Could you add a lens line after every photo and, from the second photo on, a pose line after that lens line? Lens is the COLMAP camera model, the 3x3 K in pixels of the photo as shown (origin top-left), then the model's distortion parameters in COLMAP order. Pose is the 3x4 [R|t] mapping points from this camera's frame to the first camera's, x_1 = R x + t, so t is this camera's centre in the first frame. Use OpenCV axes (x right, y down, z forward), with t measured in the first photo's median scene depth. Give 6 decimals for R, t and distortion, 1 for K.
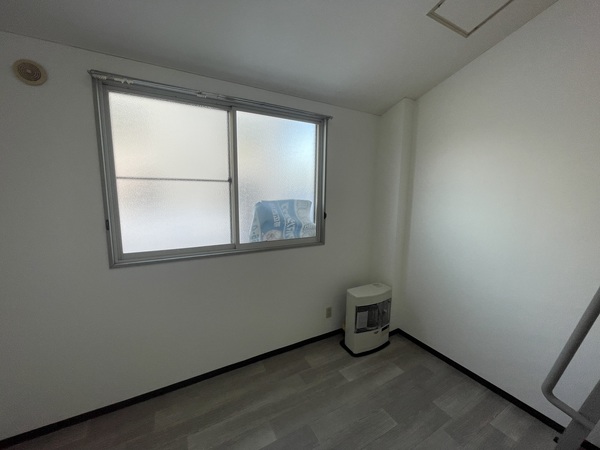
lens RADIAL K [[241.8, 0, 300.6], [0, 241.8, 224.1], [0, 0, 1]] dist [-0.000862, -0.000007]
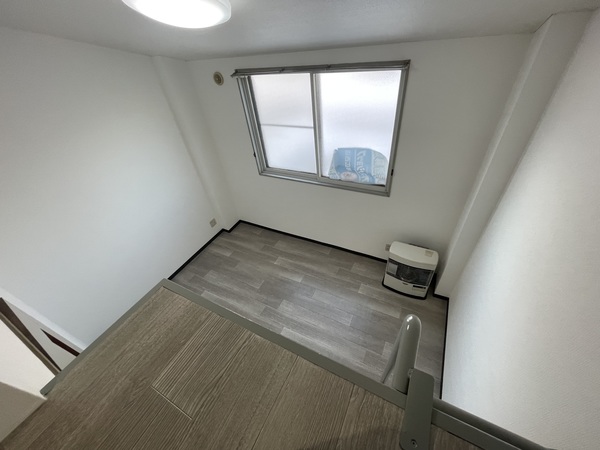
lens RADIAL K [[241.8, 0, 299.6], [0, 241.8, 225.9], [0, 0, 1]] dist [-0.000862, -0.000007]
pose [[0.543283, 0.485128, -0.685196, 0.757905], [0.006784, 0.813584, 0.581408, -0.487466], [0.839522, -0.320518, 0.438715, 0.178970]]
